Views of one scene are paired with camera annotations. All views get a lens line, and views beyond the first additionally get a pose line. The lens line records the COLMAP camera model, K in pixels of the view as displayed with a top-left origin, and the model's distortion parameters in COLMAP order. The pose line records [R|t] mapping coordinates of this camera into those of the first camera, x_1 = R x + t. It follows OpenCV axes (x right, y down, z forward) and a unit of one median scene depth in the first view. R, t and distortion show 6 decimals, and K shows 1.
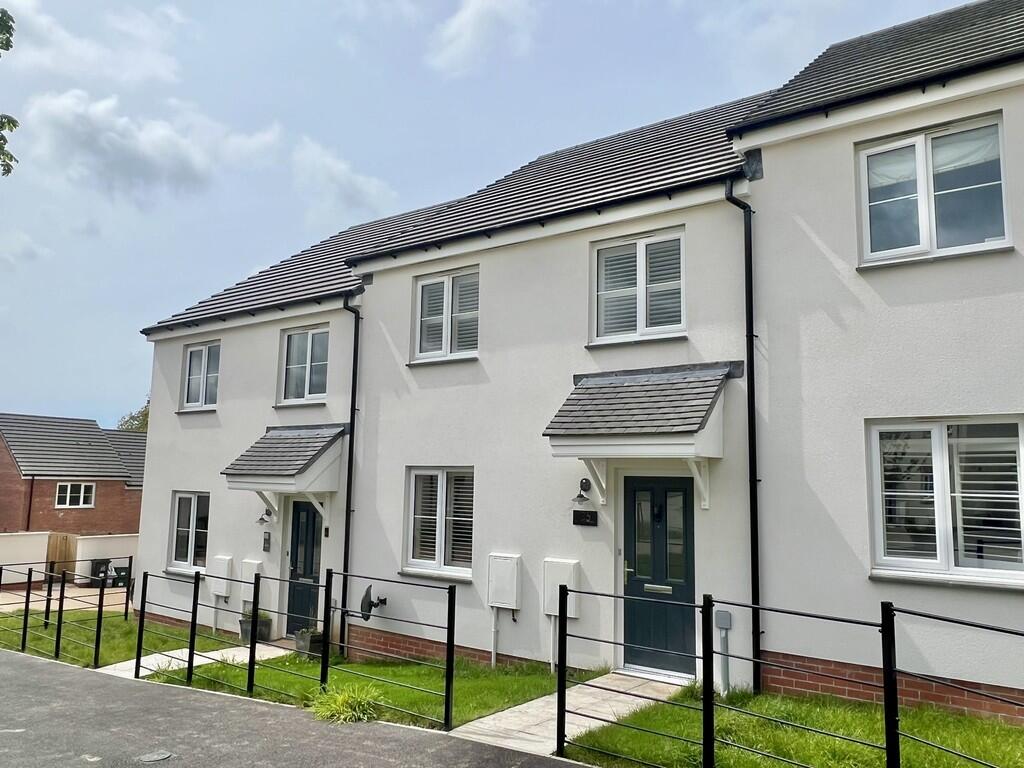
lens RADIAL K [[732.8, 0, 512.4], [0, 732.8, 380.7], [0, 0, 1]] dist [-0.006134, 0.000590]
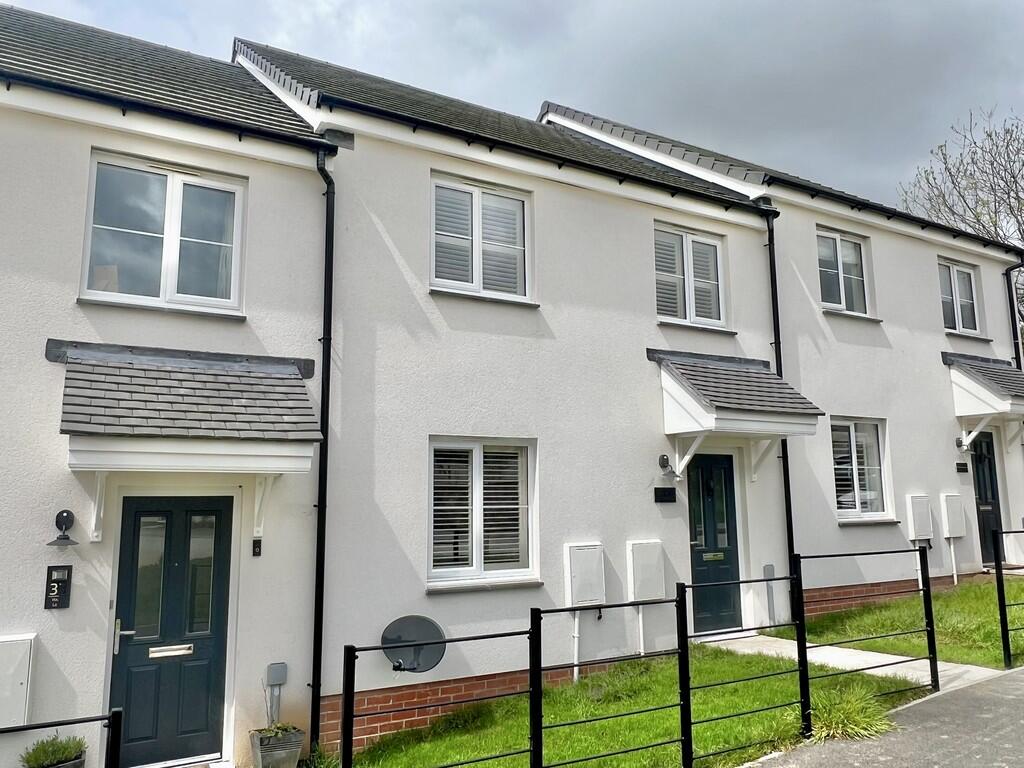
lens RADIAL K [[884.2, 0, 512.8], [0, 884.2, 382.4], [0, 0, 1]] dist [0.039015, -0.004165]
pose [[0.352097, 0.135960, 0.926036, -0.880007], [-0.082296, 0.990058, -0.114069, 0.153703], [-0.932338, -0.036046, 0.359786, 0.621130]]
